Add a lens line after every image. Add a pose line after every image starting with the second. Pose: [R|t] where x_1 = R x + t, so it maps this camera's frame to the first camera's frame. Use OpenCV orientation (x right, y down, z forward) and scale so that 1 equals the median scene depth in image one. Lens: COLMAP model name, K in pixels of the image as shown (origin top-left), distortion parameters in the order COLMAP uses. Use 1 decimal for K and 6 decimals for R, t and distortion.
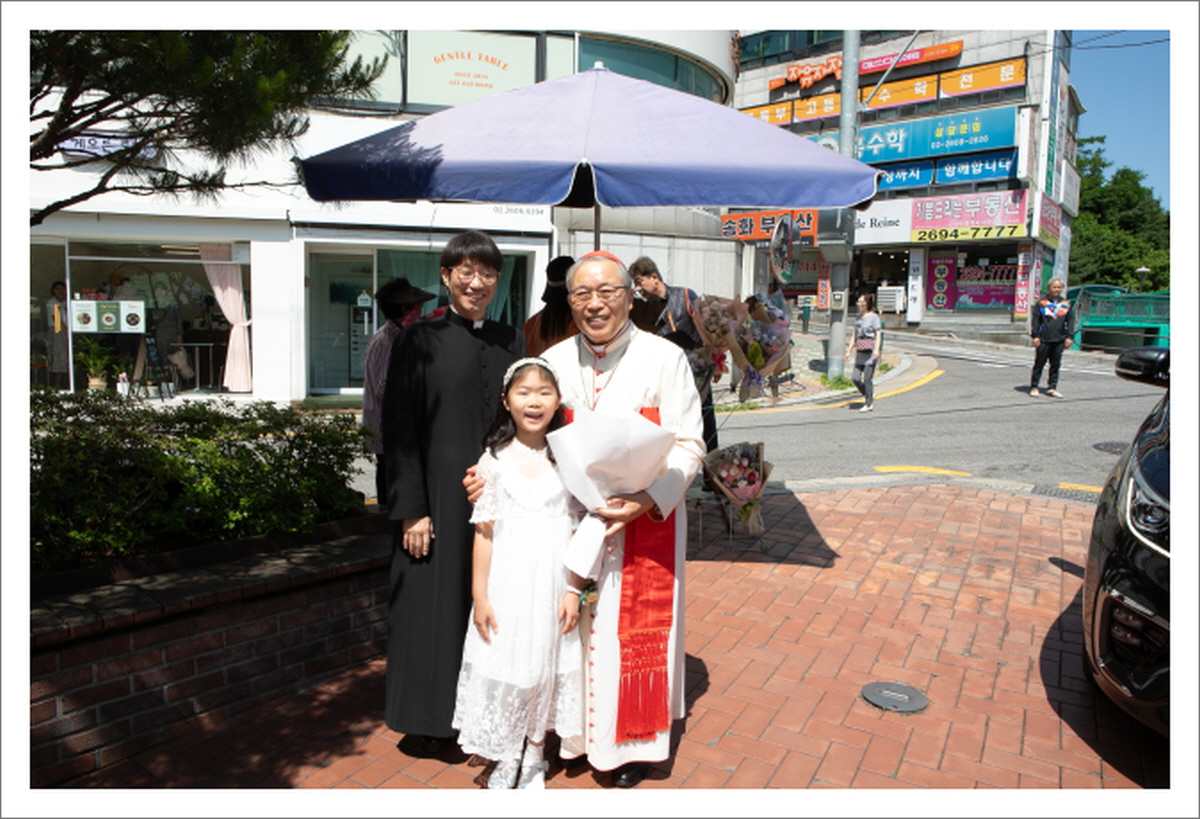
lens RADIAL K [[769.4, 0, 589.8], [0, 769.4, 410.0], [0, 0, 1]] dist [-0.110073, 0.070815]
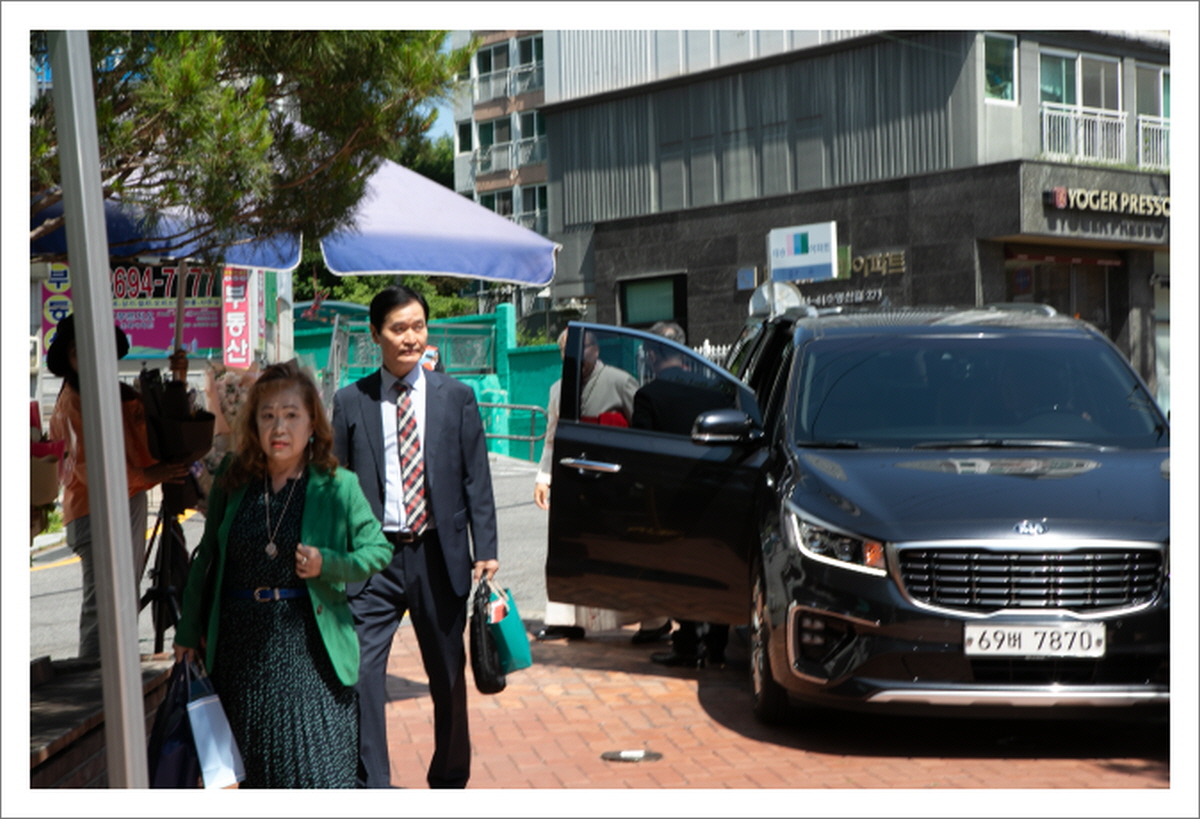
lens RADIAL K [[2107.0, 0, 600.0], [0, 2107.0, 409.5], [0, 0, 1]] dist [0.175647, 0.039768]
pose [[0.722552, -0.030962, 0.690623, -0.324360], [0.105939, 0.992156, -0.066356, 0.020670], [-0.683151, 0.121109, 0.720165, -0.223448]]
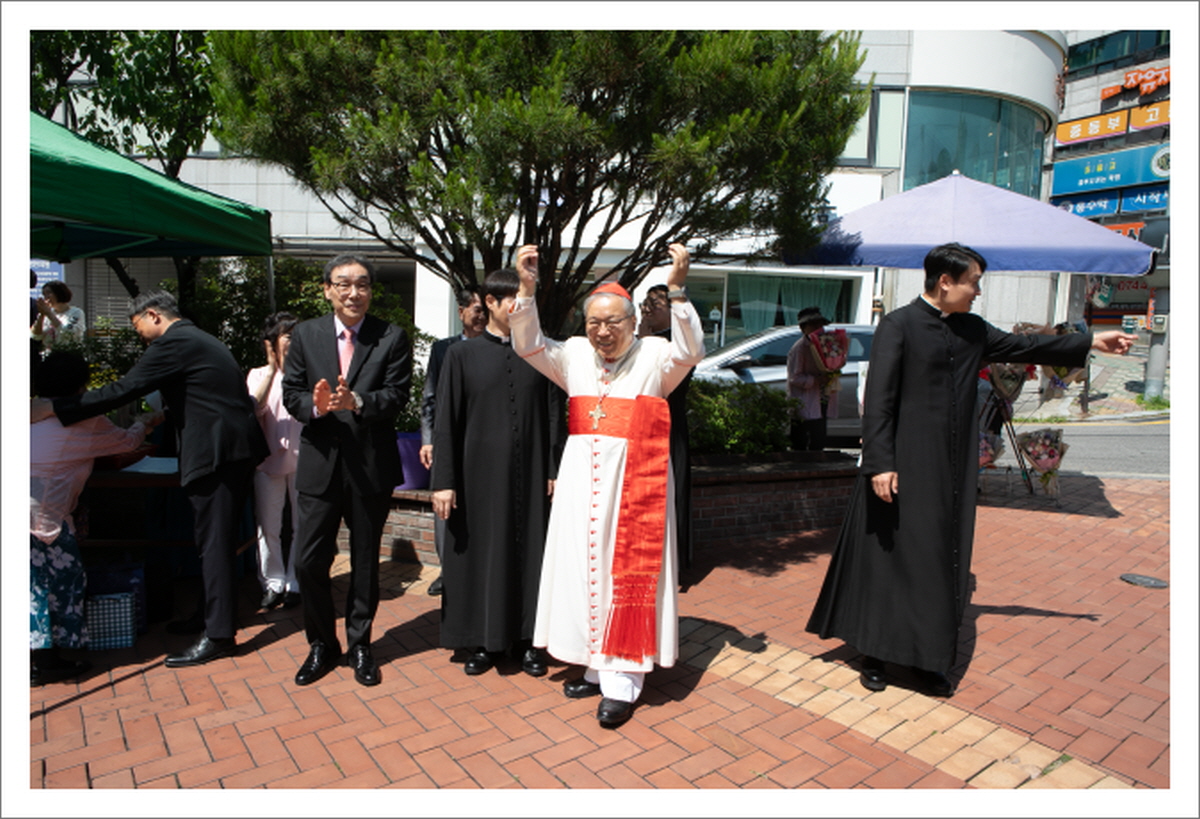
lens RADIAL K [[767.6, 0, 598.5], [0, 767.6, 407.7], [0, 0, 1]] dist [-0.106641, 0.070016]
pose [[0.937218, 0.055640, -0.344277, -0.032155], [-0.061328, 0.998102, -0.005647, 0.019913], [0.343309, 0.026406, 0.938851, -0.178879]]
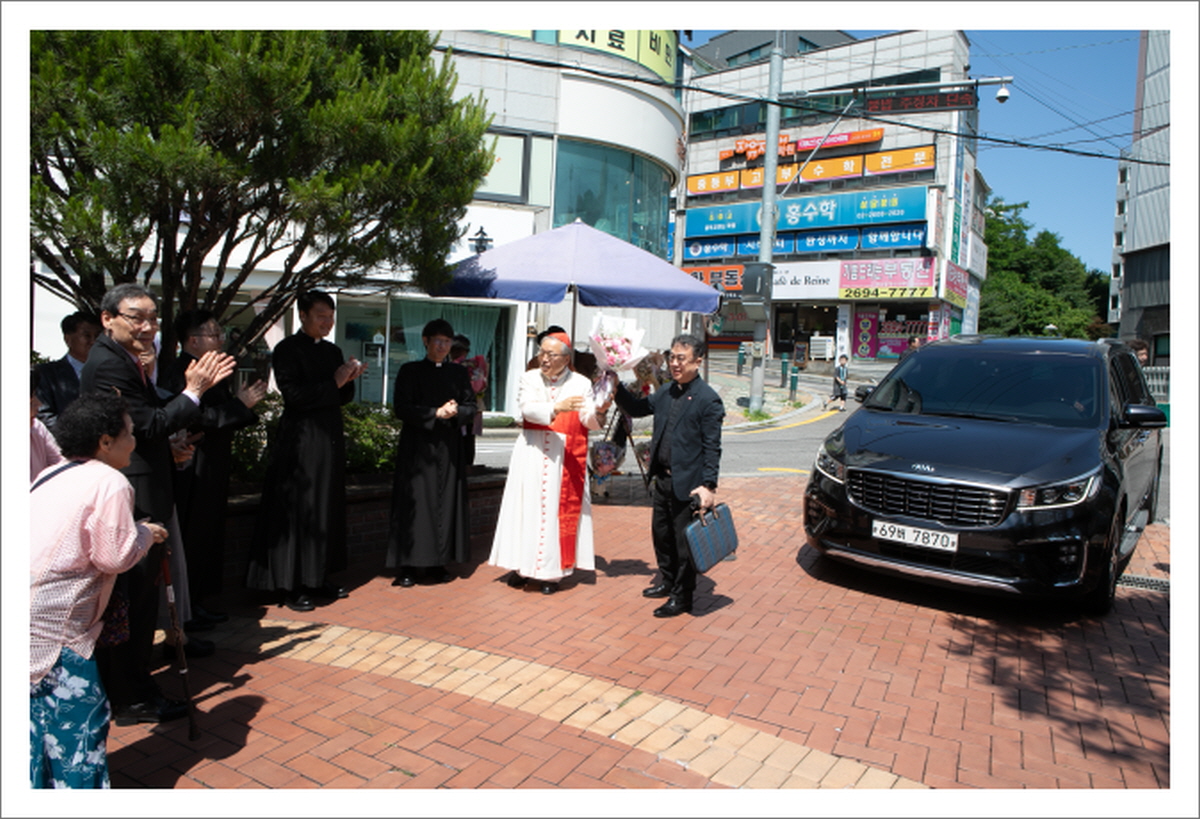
lens RADIAL K [[767.6, 0, 598.5], [0, 767.6, 407.7], [0, 0, 1]] dist [-0.106641, 0.070016]
pose [[0.997643, 0.026325, 0.063368, -0.011046], [-0.023002, 0.998350, -0.052606, 0.020963], [-0.064648, 0.051025, 0.996603, -0.209675]]
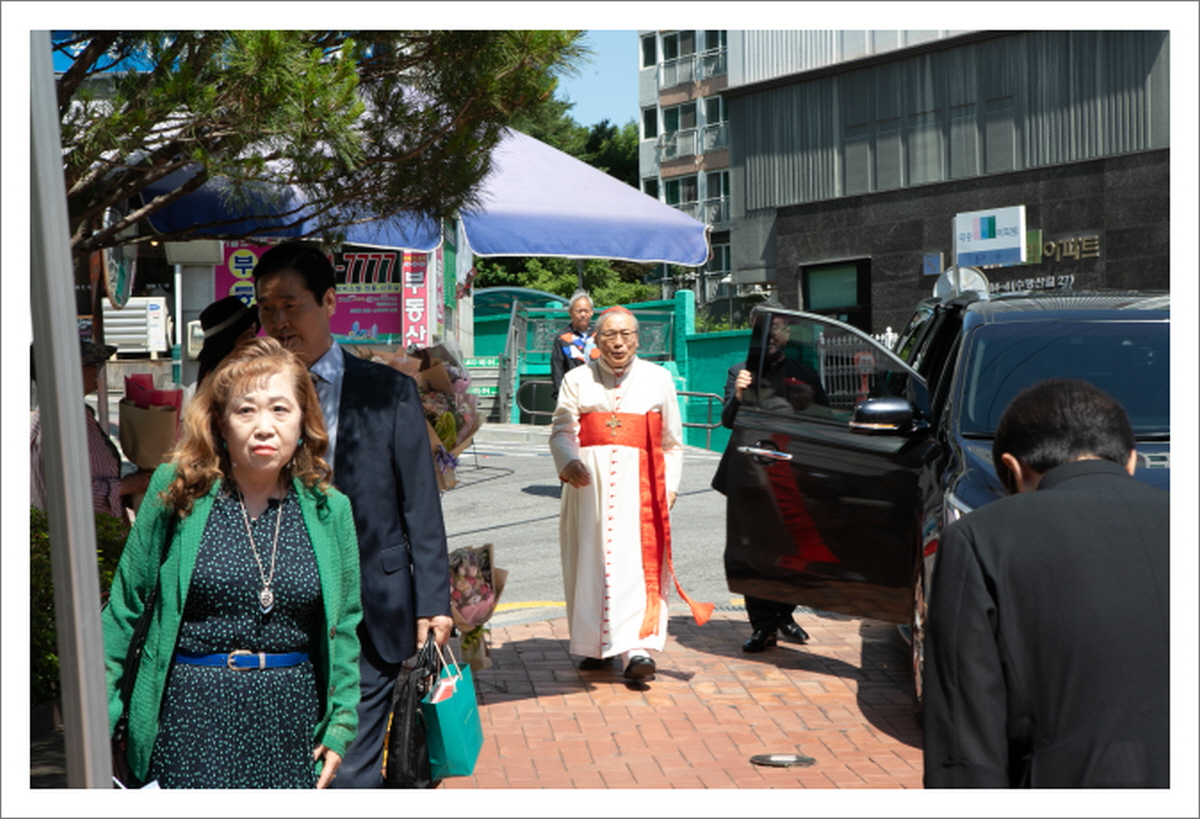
lens RADIAL K [[2107.0, 0, 600.0], [0, 2107.0, 409.5], [0, 0, 1]] dist [0.175647, 0.039768]
pose [[0.780924, -0.030498, 0.623881, -0.300097], [0.093873, 0.993194, -0.068952, 0.019892], [-0.617532, 0.112412, 0.778471, -0.212322]]
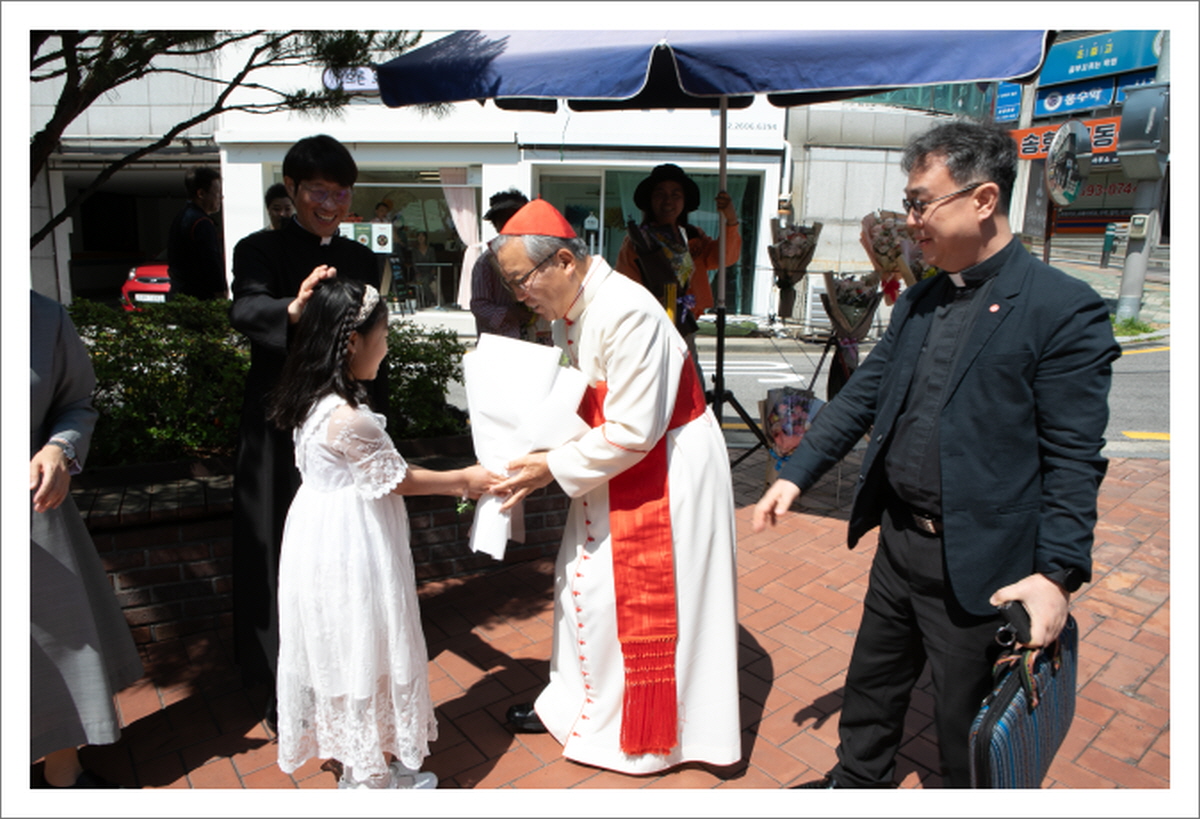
lens RADIAL K [[767.6, 0, 598.5], [0, 767.6, 407.7], [0, 0, 1]] dist [-0.106641, 0.070016]
pose [[0.939571, 0.075319, -0.333966, 0.053560], [-0.045002, 0.994206, 0.097616, -0.000507], [0.339383, -0.076688, 0.937517, 0.036074]]
